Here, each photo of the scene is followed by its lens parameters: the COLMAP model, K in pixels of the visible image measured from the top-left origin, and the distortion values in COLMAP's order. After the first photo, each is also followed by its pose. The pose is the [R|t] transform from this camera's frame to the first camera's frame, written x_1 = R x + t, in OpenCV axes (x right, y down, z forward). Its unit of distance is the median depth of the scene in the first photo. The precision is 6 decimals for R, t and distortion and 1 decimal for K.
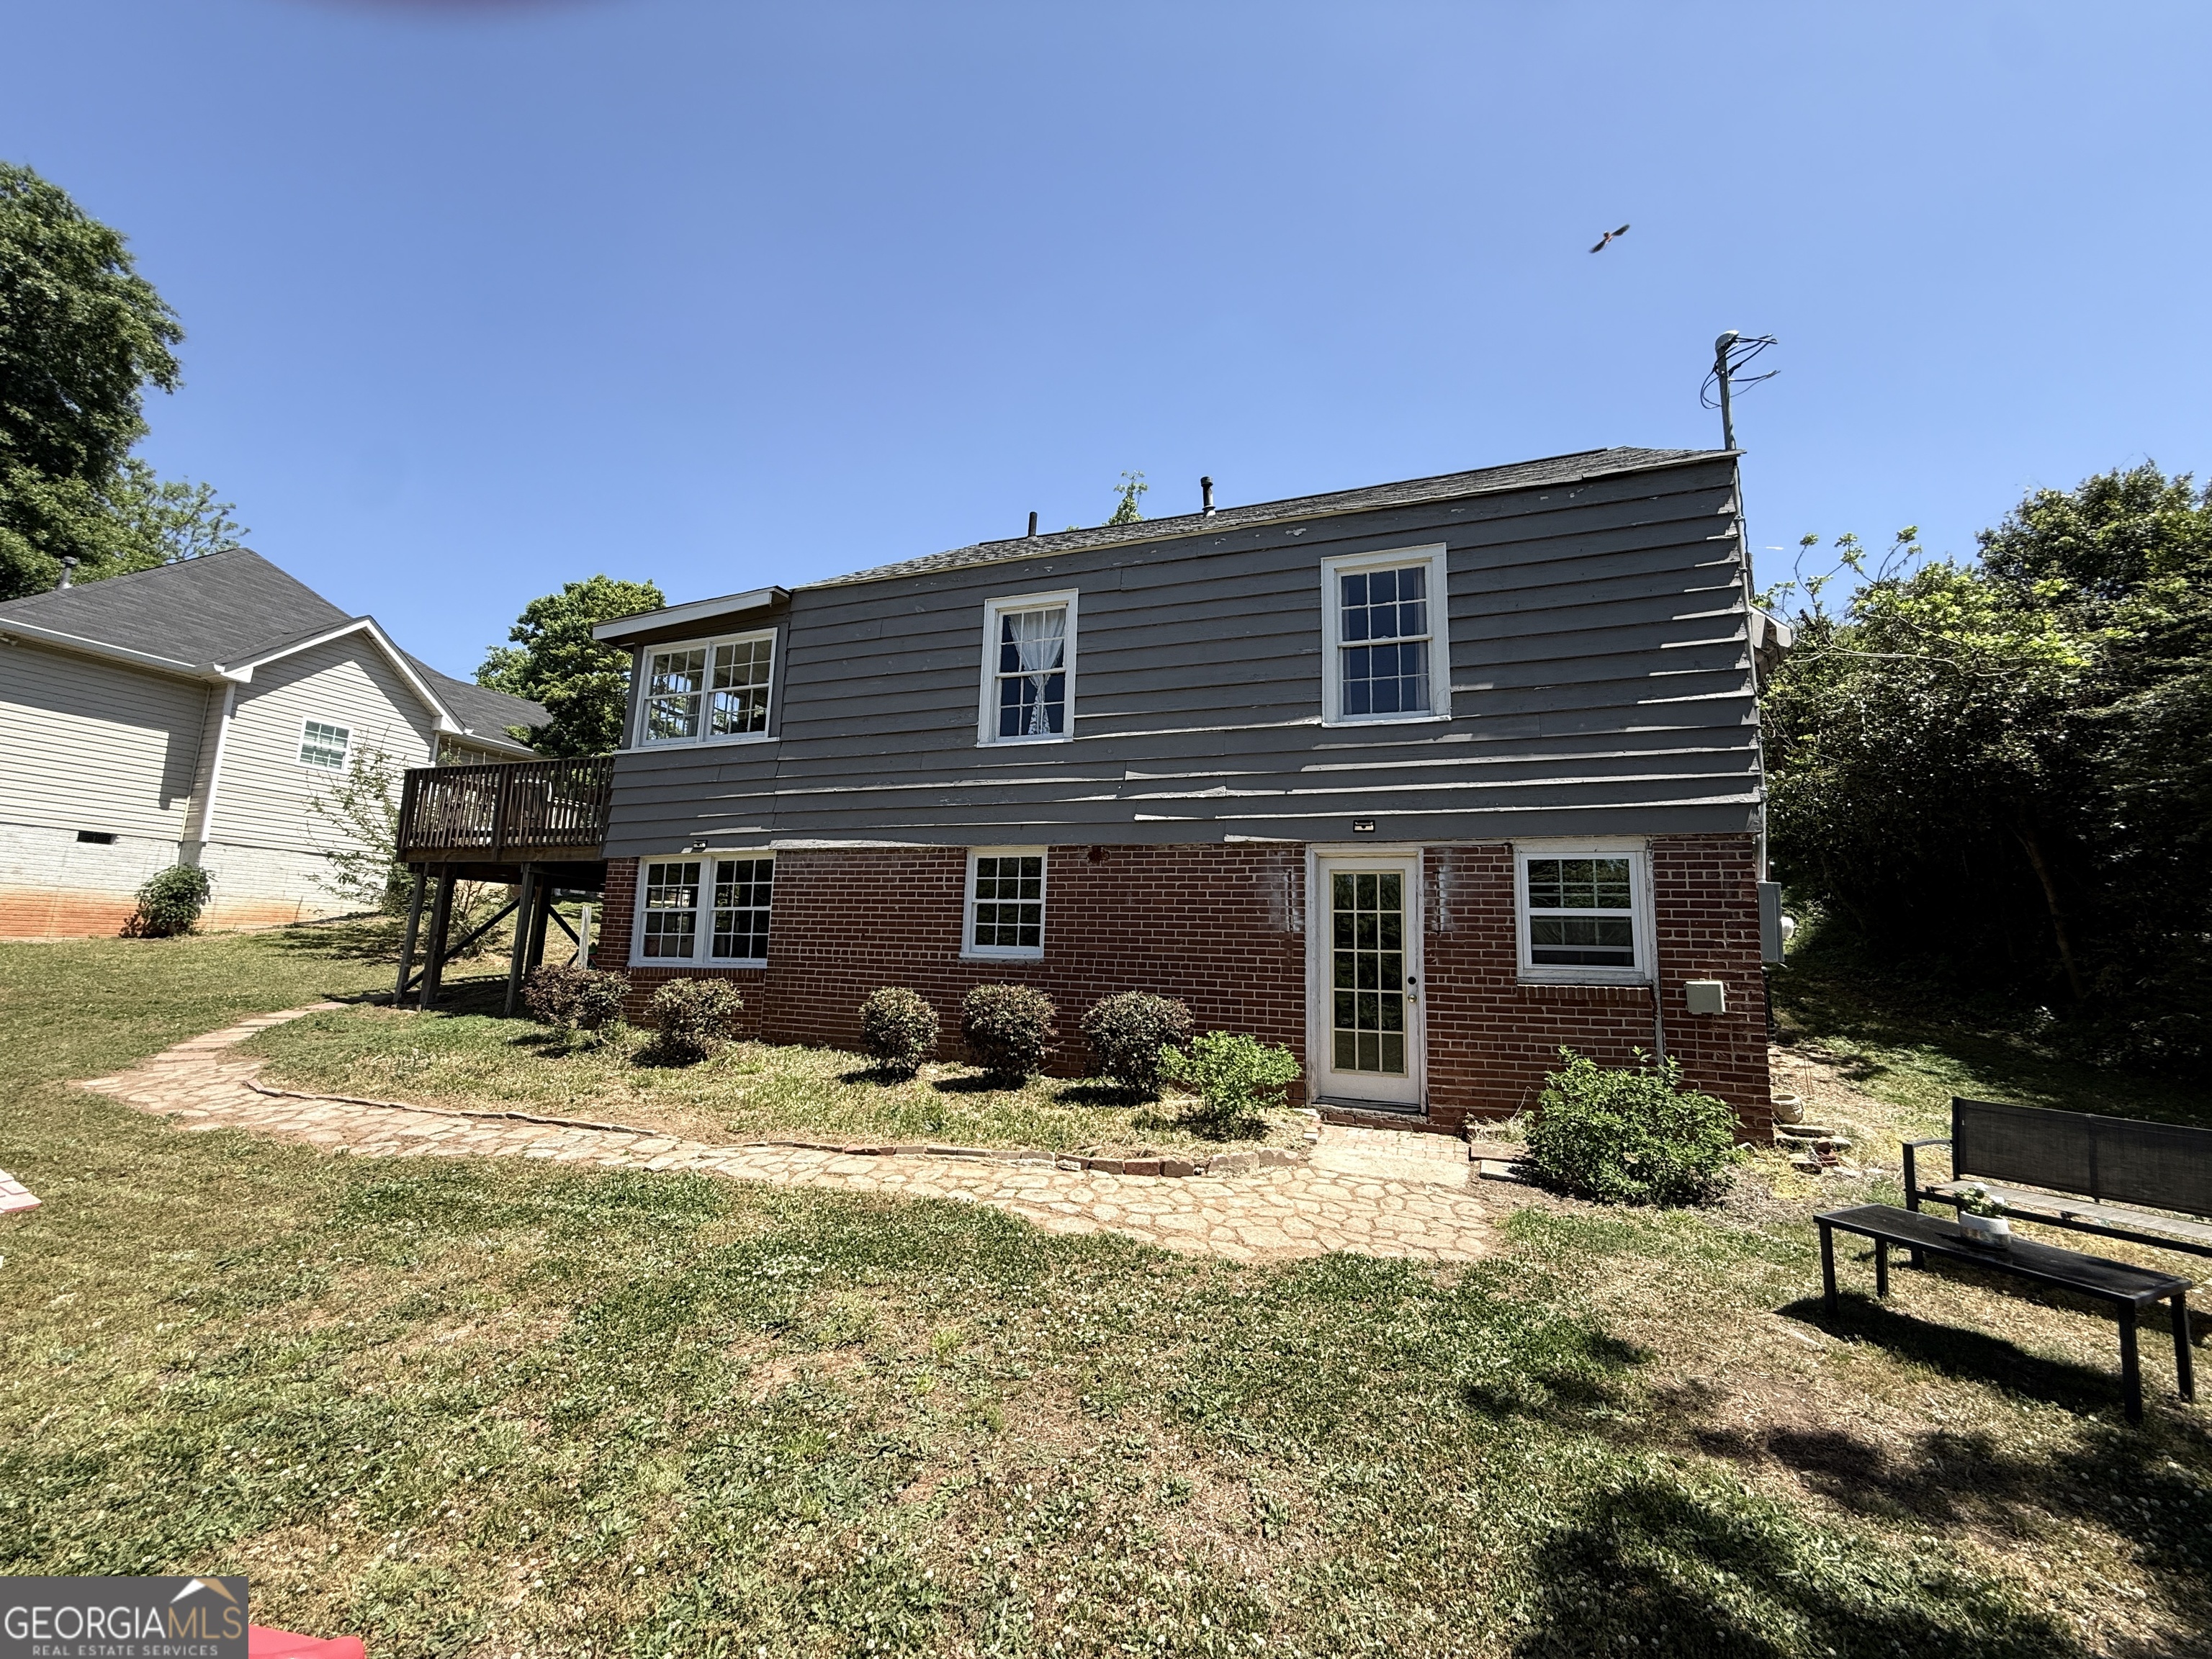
lens RADIAL K [[881.4, 0, 1107.7], [0, 881.4, 828.1], [0, 0, 1]] dist [-0.001964, 0.000054]
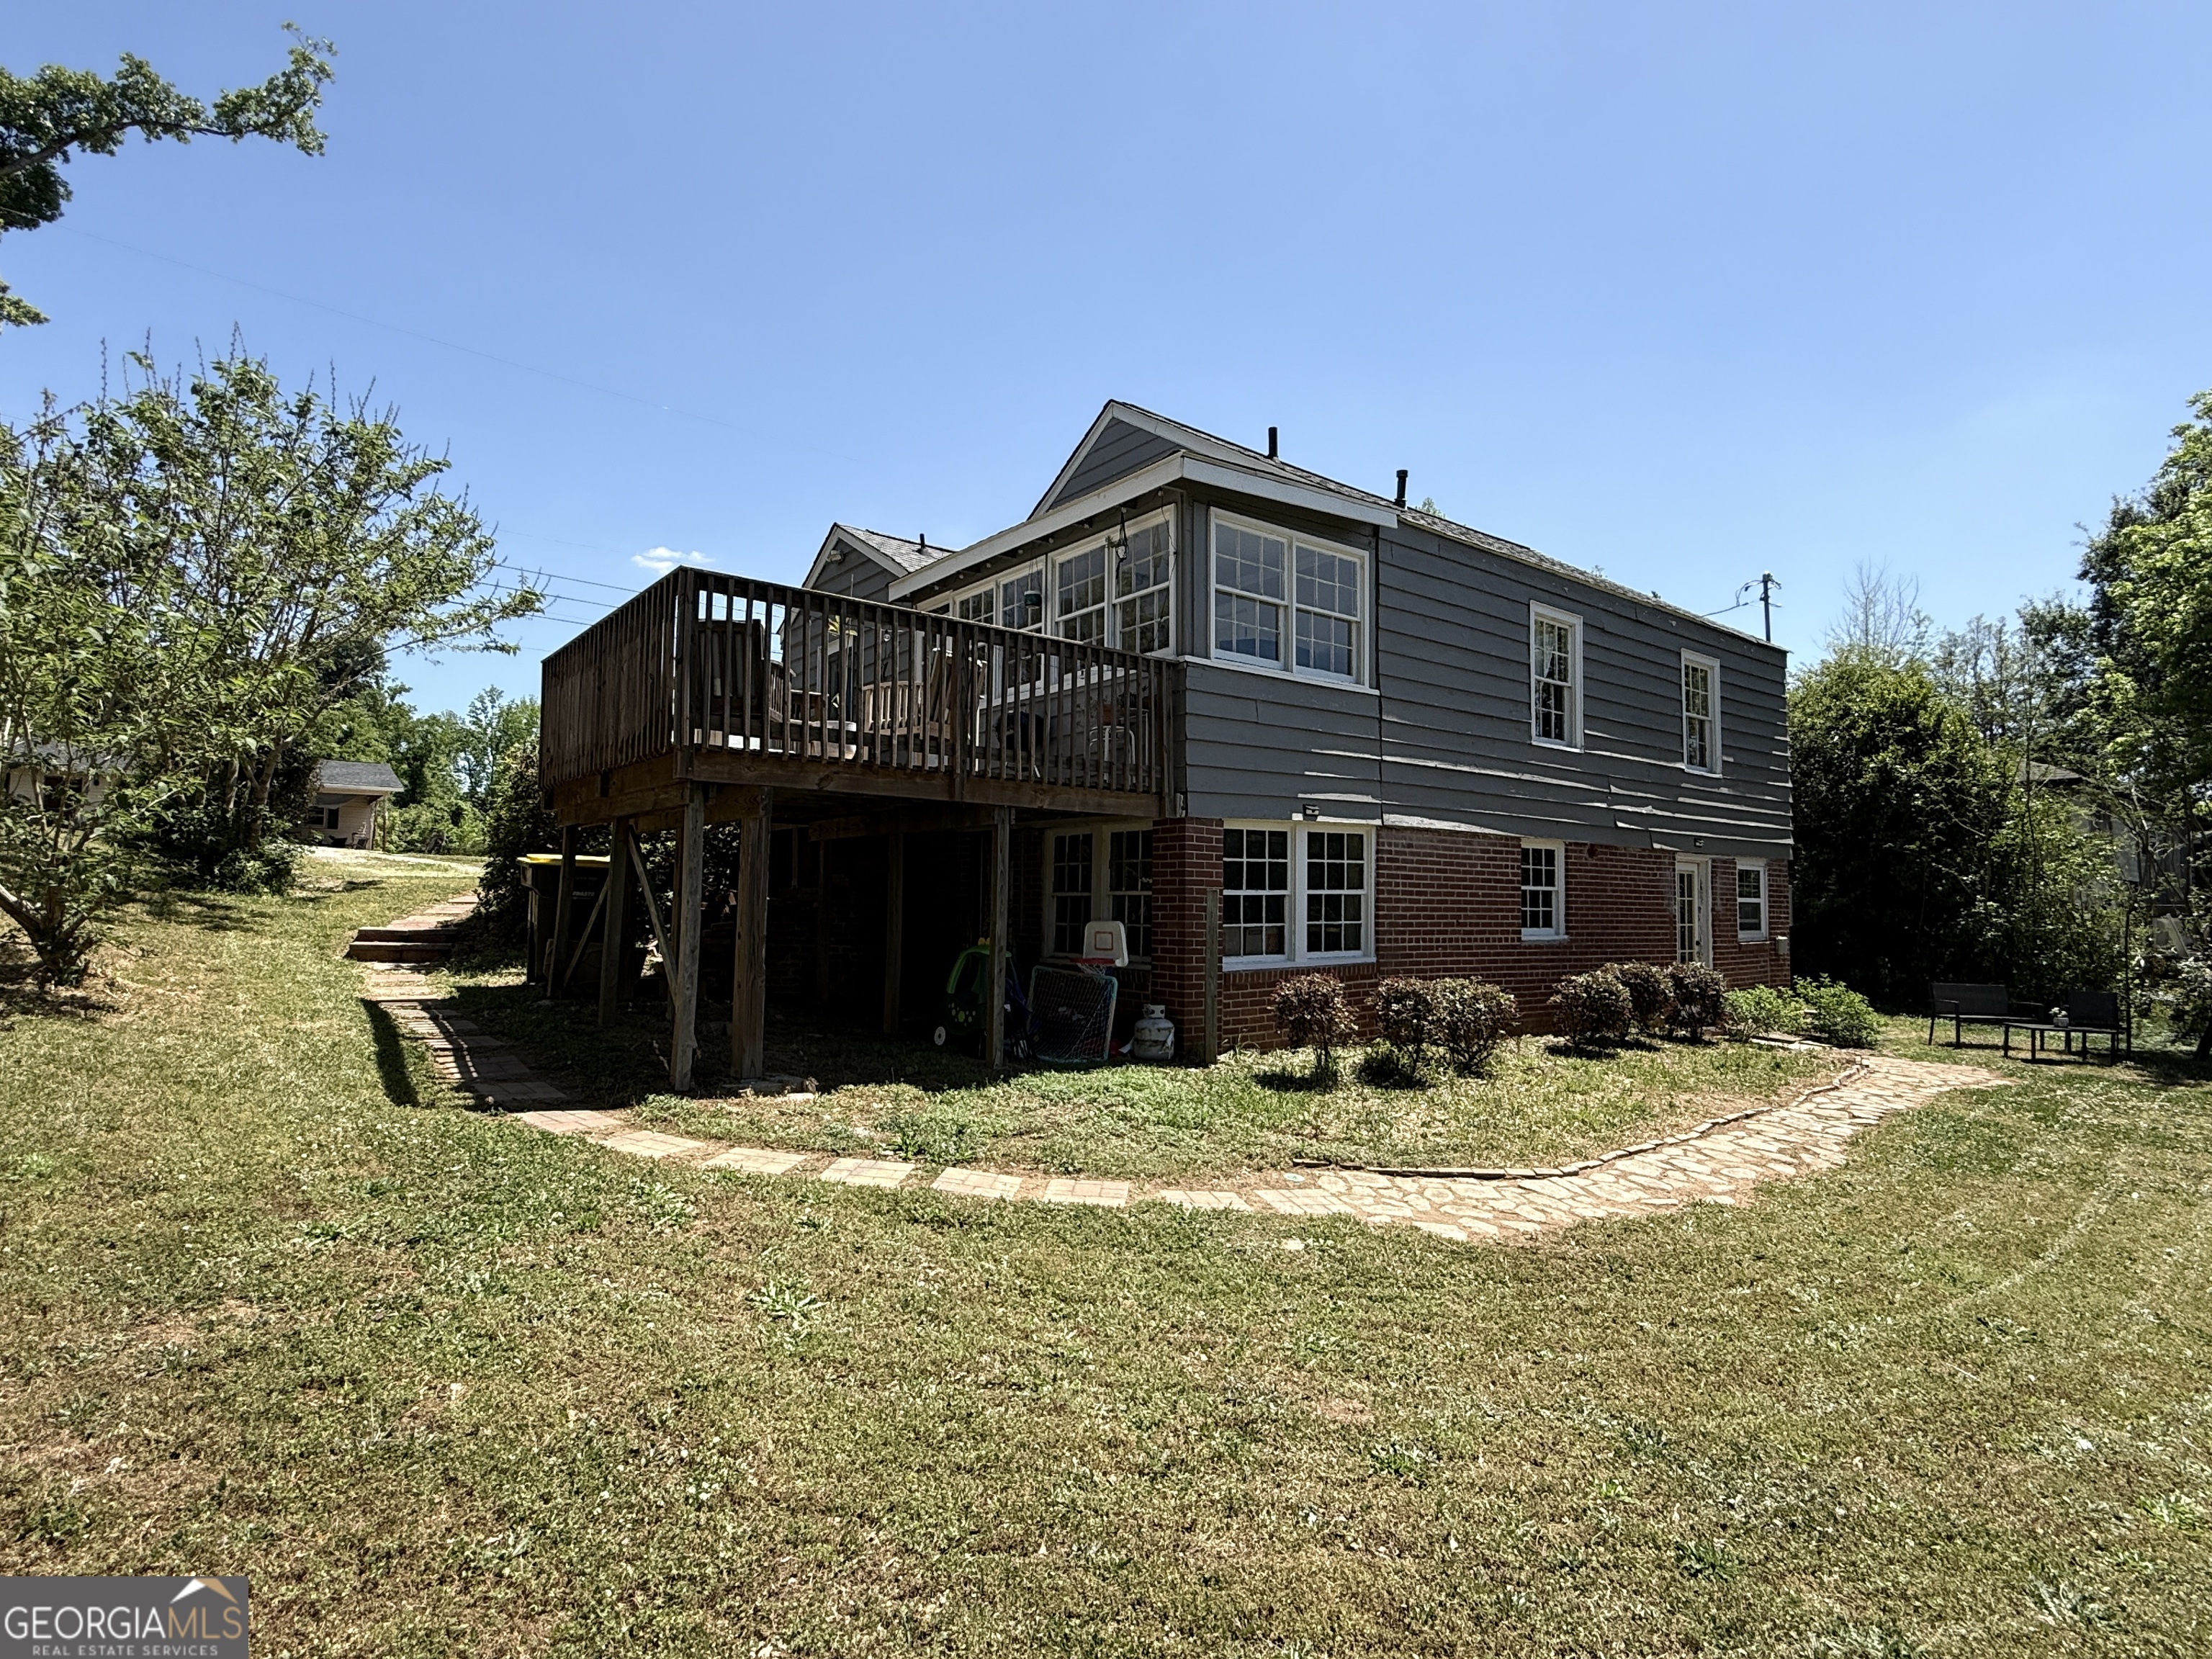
lens RADIAL K [[1179.5, 0, 1109.6], [0, 1179.5, 839.5], [0, 0, 1]] dist [-0.002404, -0.000133]
pose [[0.523662, 0.028874, 0.851437, -1.481550], [-0.117972, 0.992254, 0.038907, 0.024838], [-0.843719, -0.120820, 0.523012, 0.615215]]
